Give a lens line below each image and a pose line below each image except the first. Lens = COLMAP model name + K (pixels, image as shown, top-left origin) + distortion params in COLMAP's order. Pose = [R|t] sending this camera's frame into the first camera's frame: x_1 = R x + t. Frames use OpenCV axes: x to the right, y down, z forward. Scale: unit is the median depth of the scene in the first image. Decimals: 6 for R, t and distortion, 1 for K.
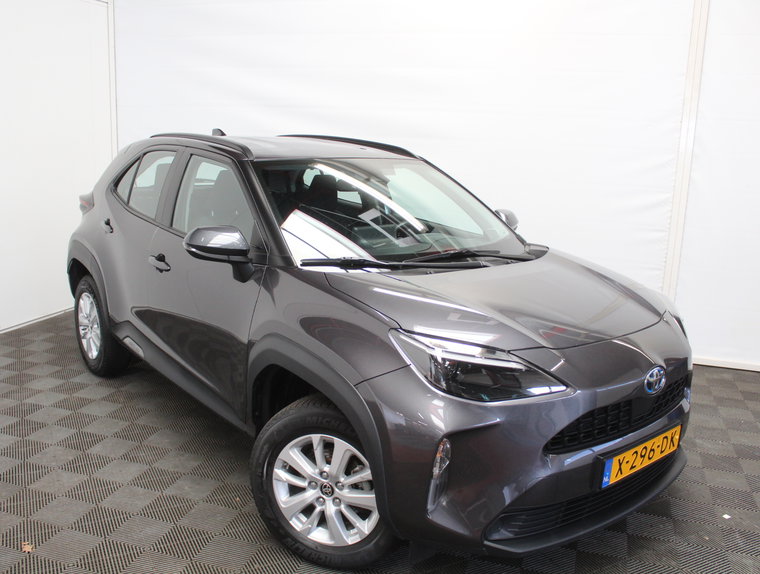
lens RADIAL K [[736.0, 0, 380.0], [0, 736.0, 287.0], [0, 0, 1]] dist [-0.154213, 0.197059]
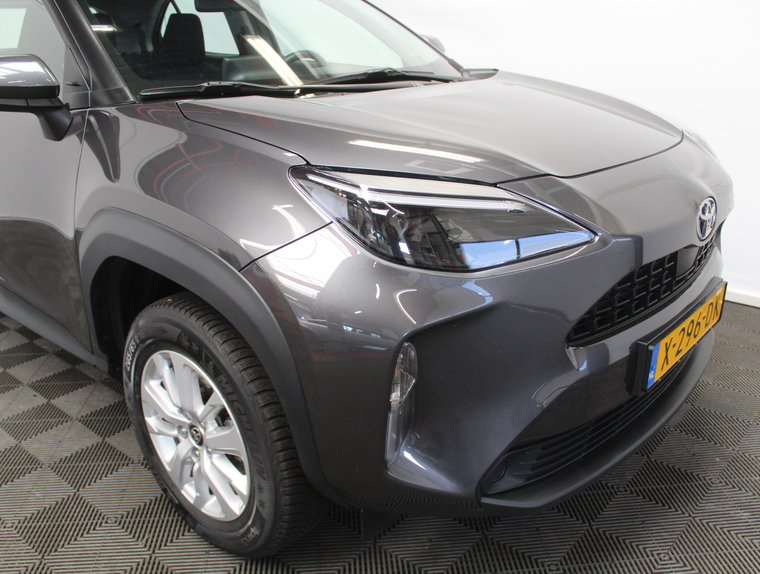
lens RADIAL K [[736.0, 0, 380.0], [0, 736.0, 287.0], [0, 0, 1]] dist [-0.154213, 0.197059]
pose [[0.985704, -0.108634, 0.128784, -0.001969], [0.091026, 0.986585, 0.135514, 0.076522], [-0.141778, -0.121854, 0.982370, 0.398474]]
